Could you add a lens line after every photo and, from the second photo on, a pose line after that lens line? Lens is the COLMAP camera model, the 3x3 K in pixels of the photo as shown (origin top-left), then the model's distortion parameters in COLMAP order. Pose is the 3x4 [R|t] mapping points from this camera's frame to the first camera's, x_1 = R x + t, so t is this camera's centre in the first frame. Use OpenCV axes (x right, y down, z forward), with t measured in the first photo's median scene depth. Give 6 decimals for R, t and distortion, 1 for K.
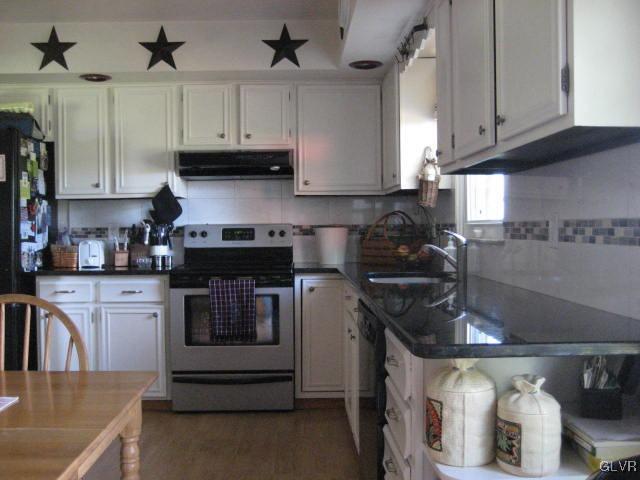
lens RADIAL K [[660.5, 0, 320.0], [0, 660.5, 240.0], [0, 0, 1]] dist [-0.149522, 0.179529]
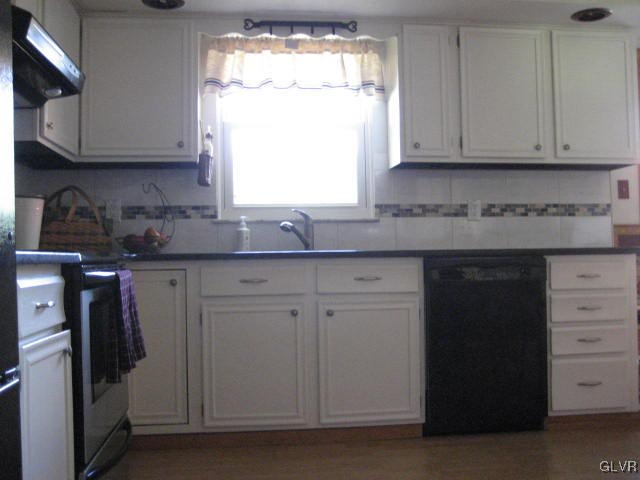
lens RADIAL K [[660.5, 0, 320.0], [0, 660.5, 240.0], [0, 0, 1]] dist [-0.149522, 0.179529]
pose [[-0.064972, 0.034670, 0.997285, -0.810425], [0.033033, 0.998923, -0.032575, 0.065641], [-0.997340, 0.030827, -0.066047, 0.960155]]
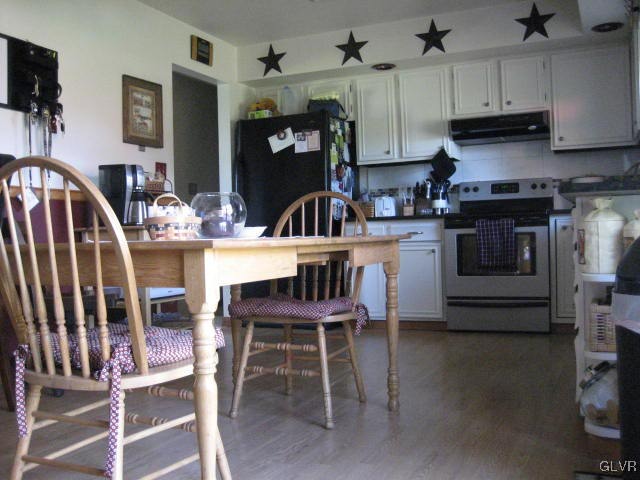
lens RADIAL K [[660.5, 0, 320.0], [0, 660.5, 240.0], [0, 0, 1]] dist [-0.149522, 0.179529]
pose [[0.895538, -0.014726, -0.444741, 0.104406], [0.012694, 0.999891, -0.007546, 0.095159], [0.444804, 0.001112, 0.895627, -0.201937]]
